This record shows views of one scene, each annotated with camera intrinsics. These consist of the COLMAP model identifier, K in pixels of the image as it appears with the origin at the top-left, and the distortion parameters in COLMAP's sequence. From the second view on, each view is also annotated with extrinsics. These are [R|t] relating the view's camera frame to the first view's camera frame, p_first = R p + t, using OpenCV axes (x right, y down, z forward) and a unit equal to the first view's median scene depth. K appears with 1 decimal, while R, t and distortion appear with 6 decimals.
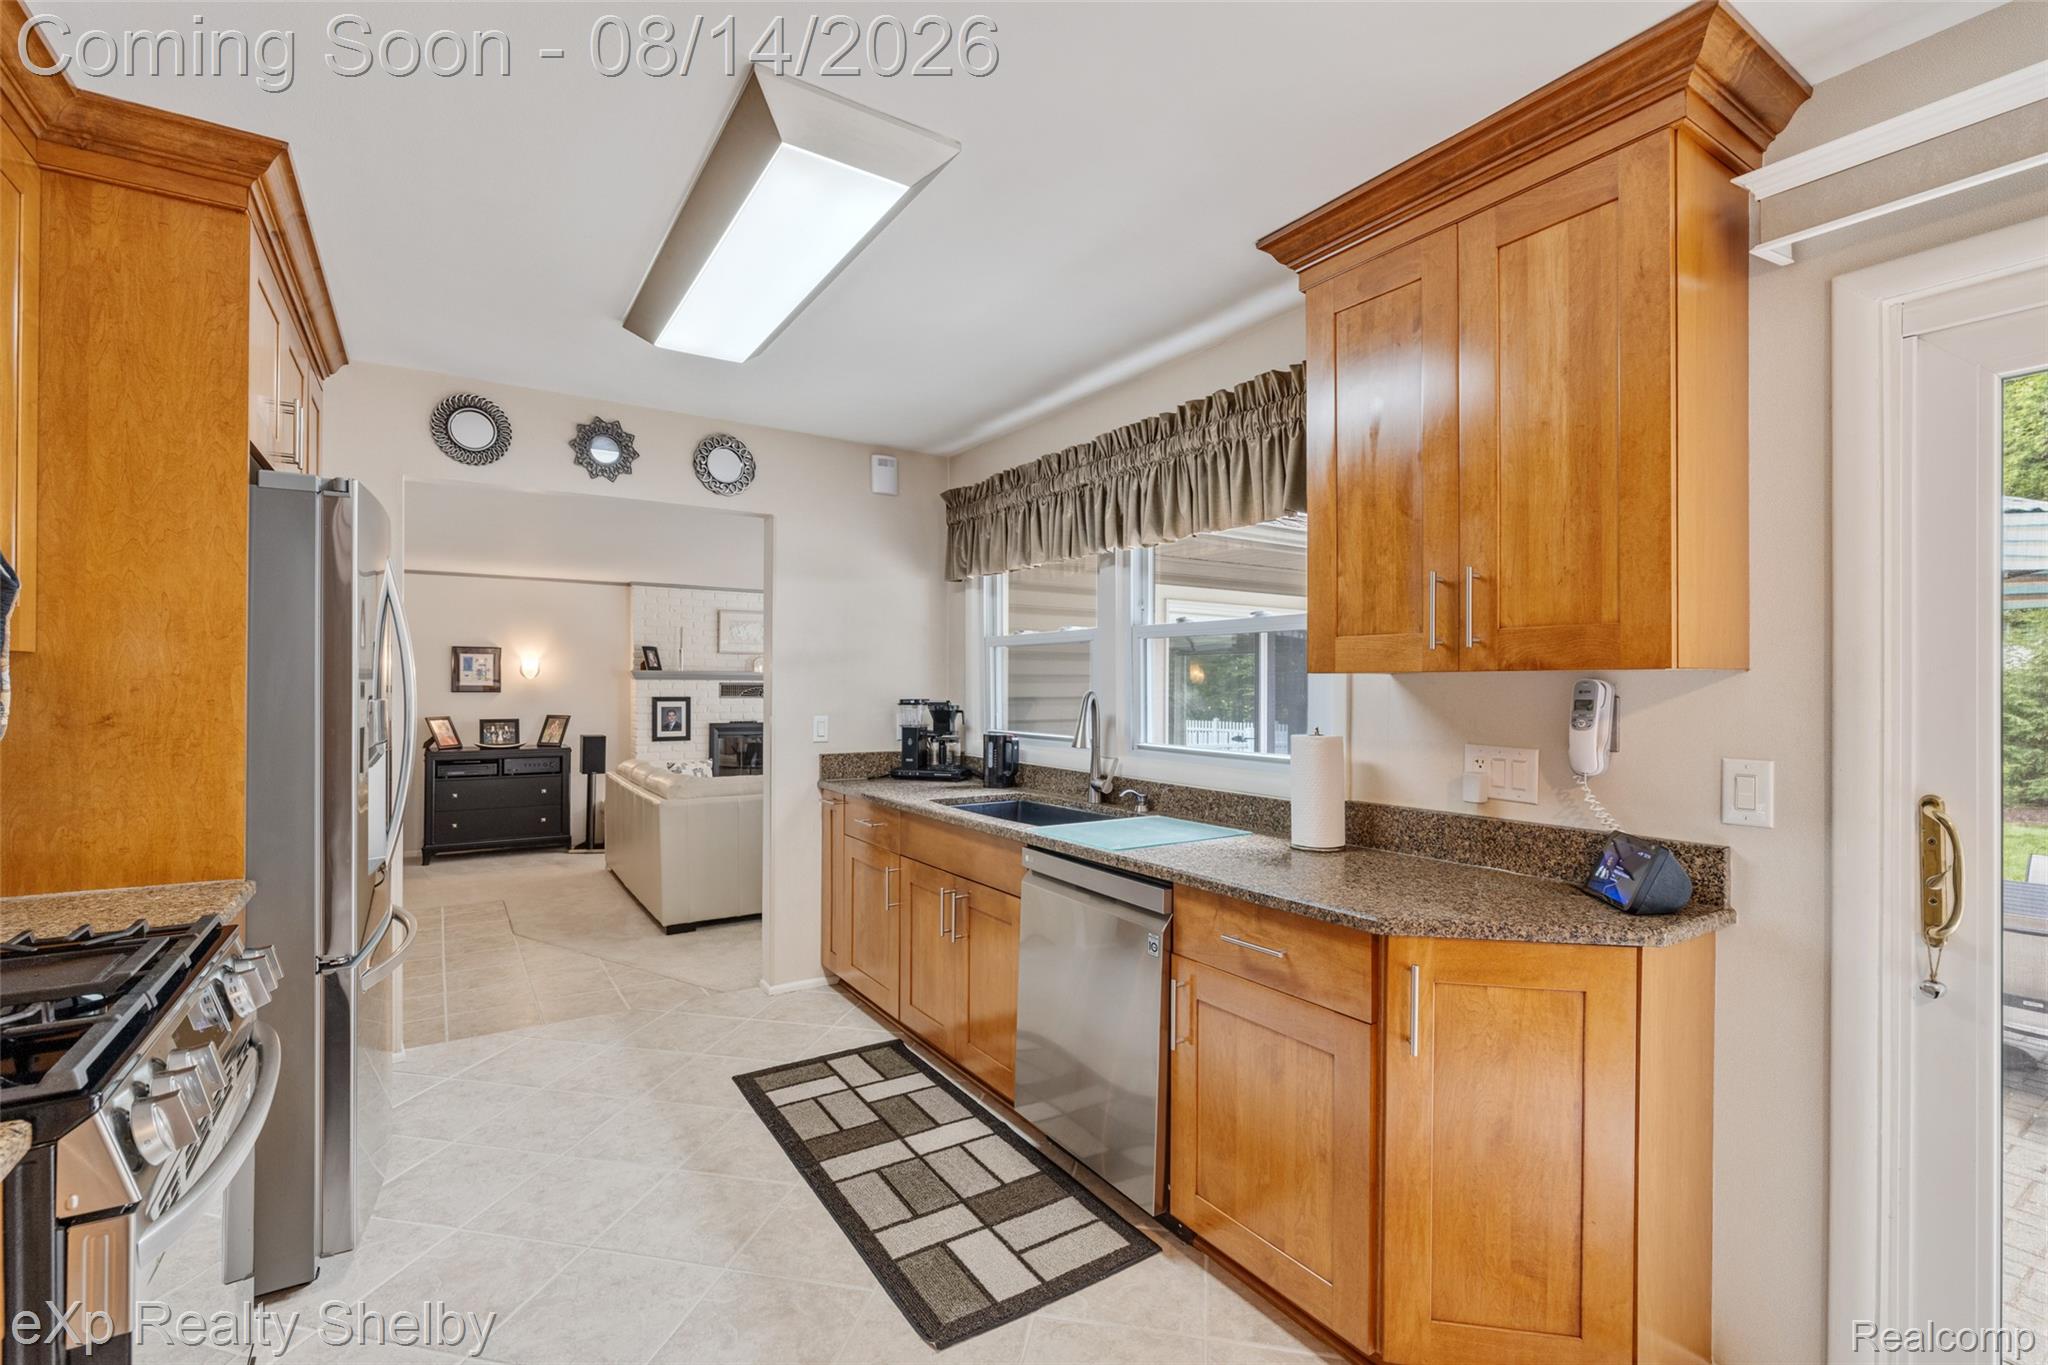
lens RADIAL K [[899.5, 0, 1020.1], [0, 899.5, 677.1], [0, 0, 1]] dist [-0.005208, -0.000288]
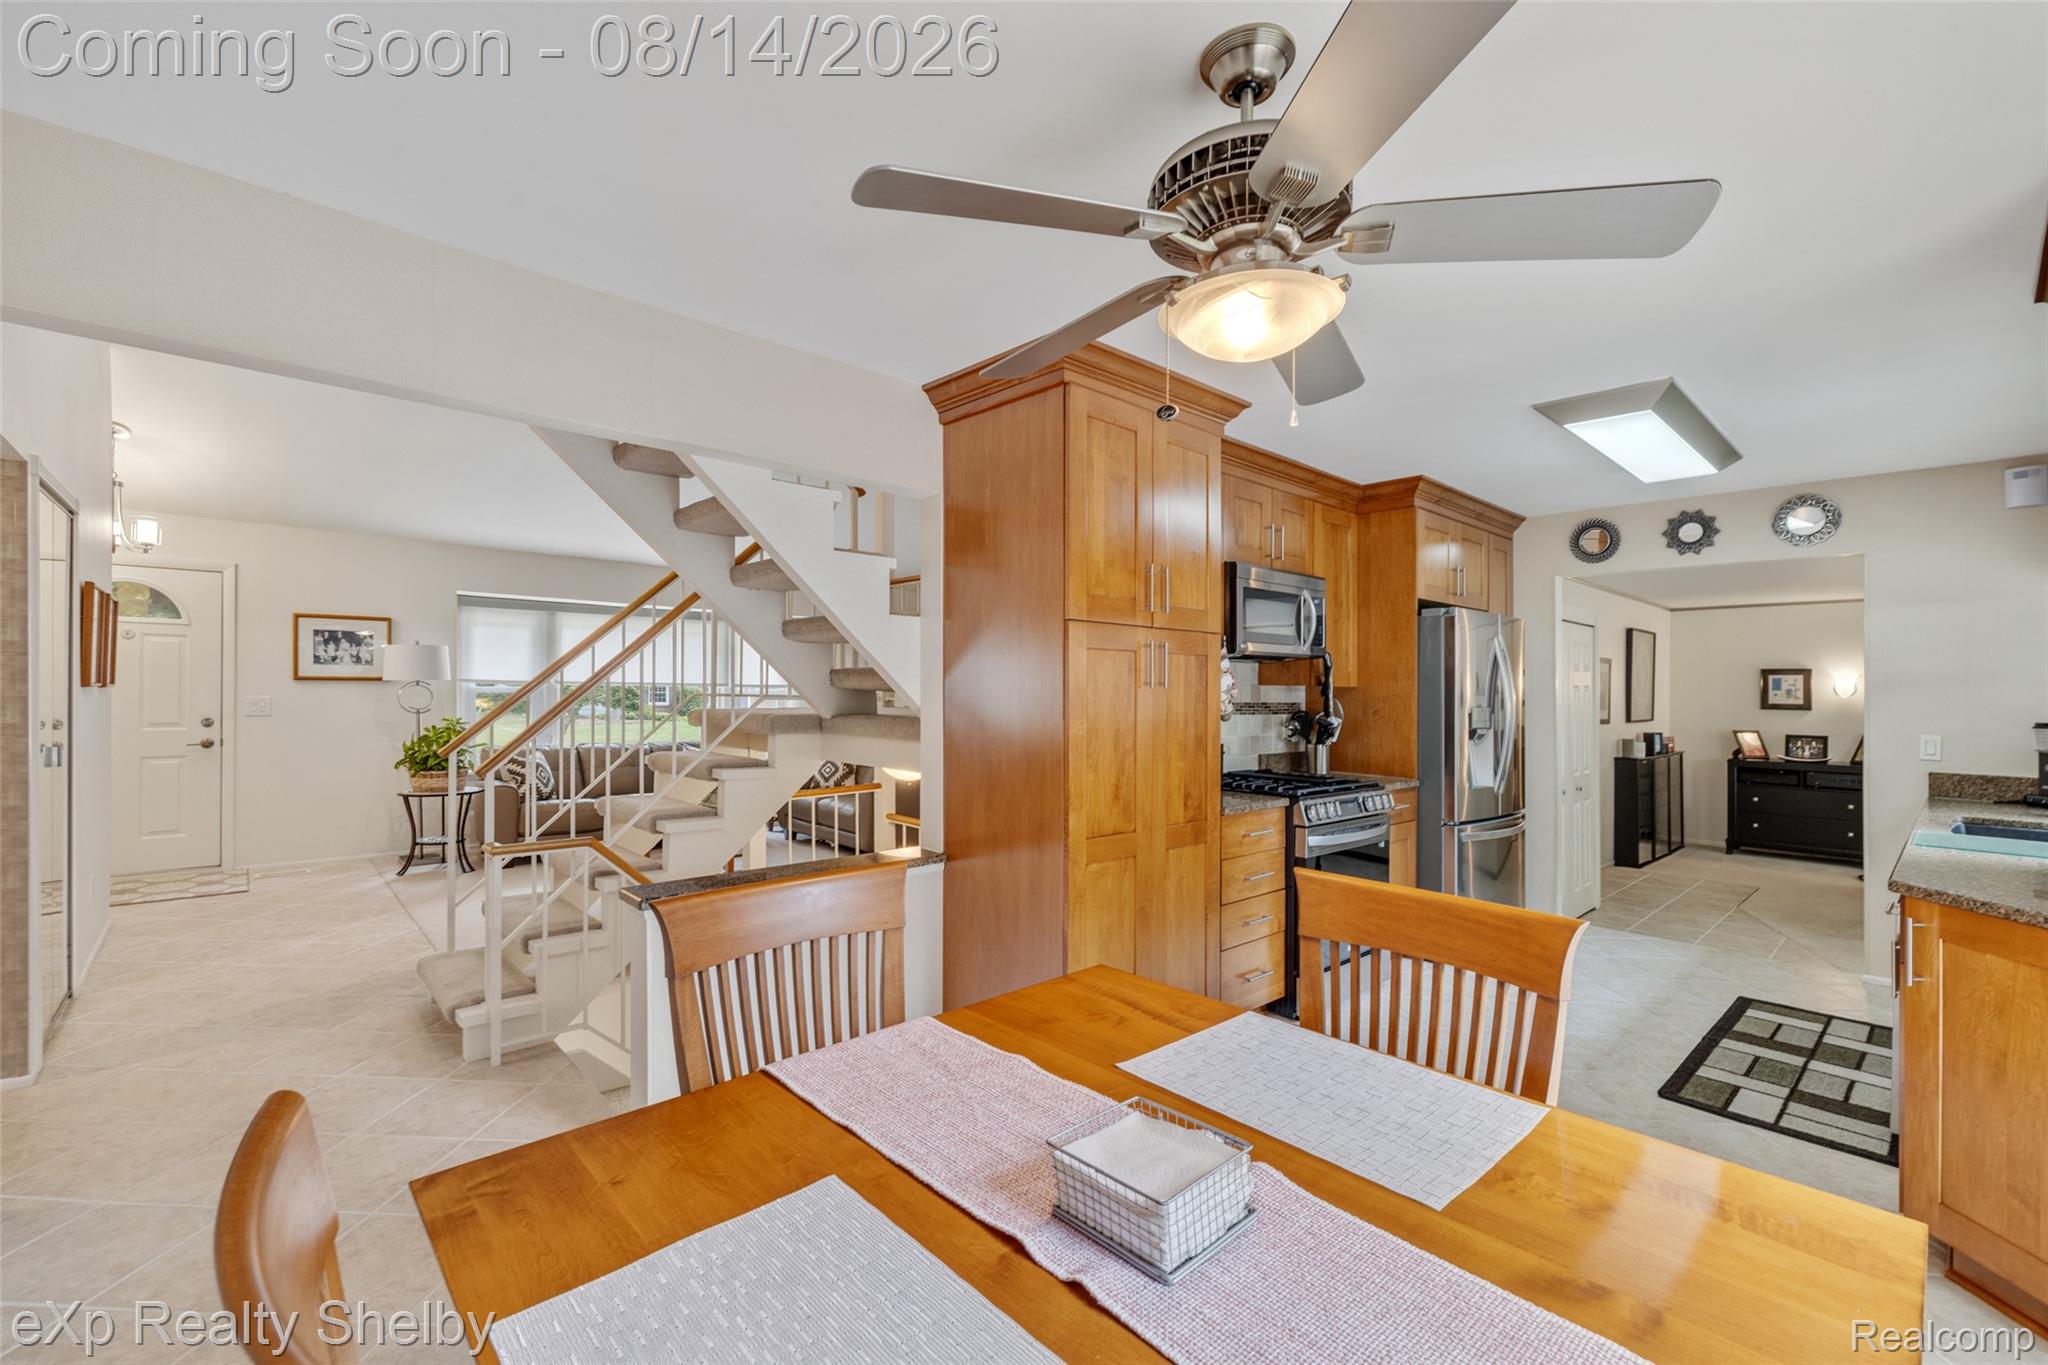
lens RADIAL K [[868.1, 0, 1022.1], [0, 868.1, 665.8], [0, 0, 1]] dist [0.000333, -0.000320]
pose [[0.162386, -0.029160, -0.986296, 0.767277], [-0.003697, 0.999538, -0.030160, -0.004573], [0.986720, 0.008544, 0.162203, -0.260382]]
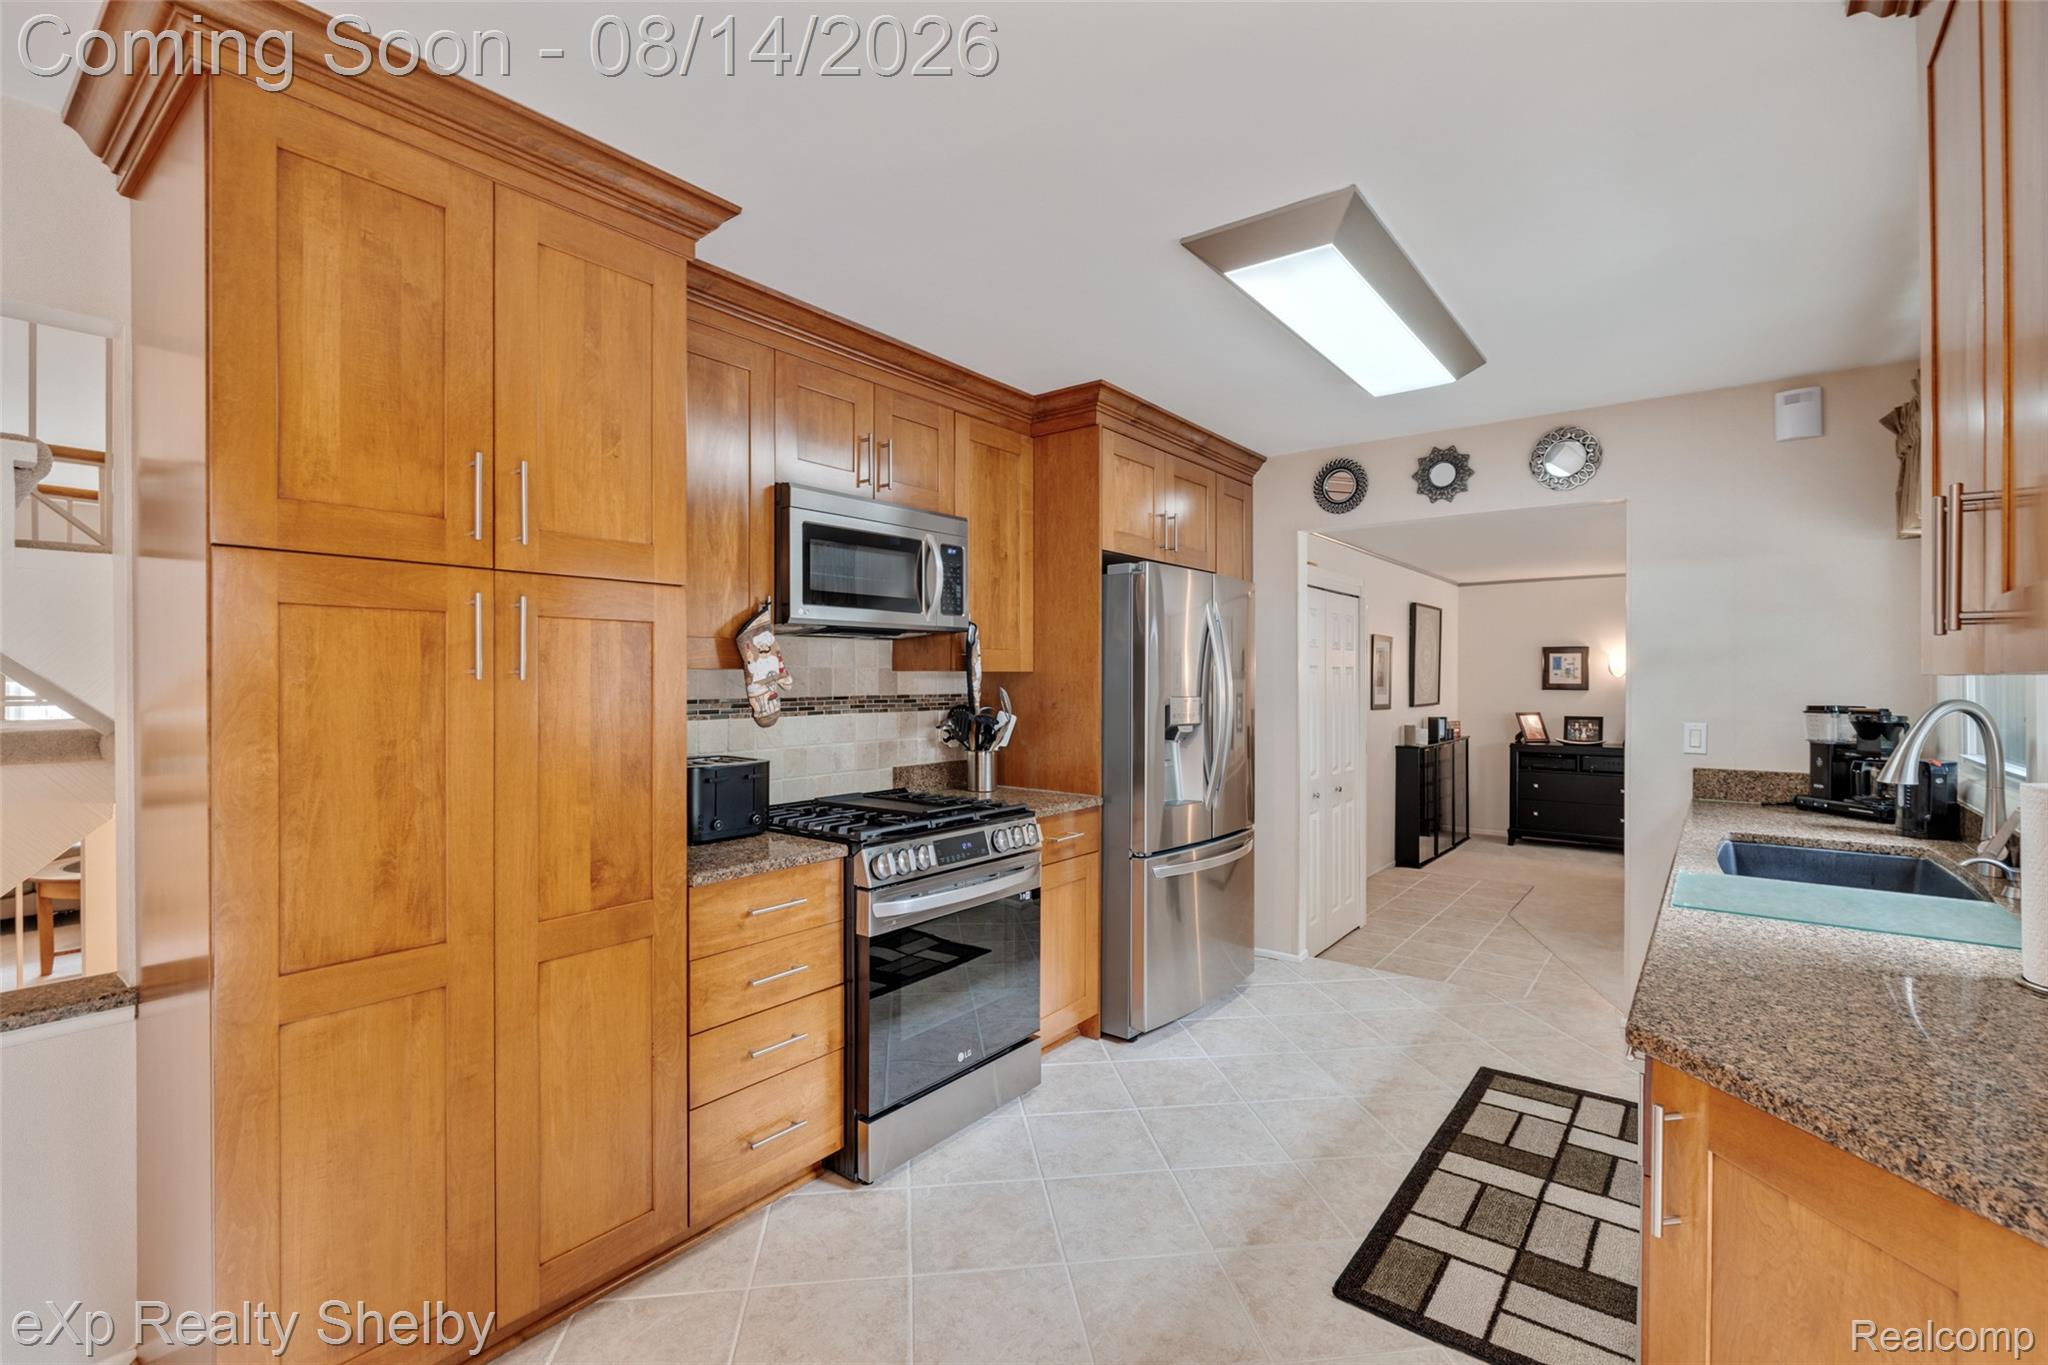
lens RADIAL K [[907.9, 0, 1030.3], [0, 907.9, 670.8], [0, 0, 1]] dist [-0.007827, 0.000200]
pose [[0.330608, -0.012372, -0.943687, 0.477185], [0.010454, 0.999901, -0.009446, -0.005560], [0.943710, -0.006743, 0.330705, 0.162287]]
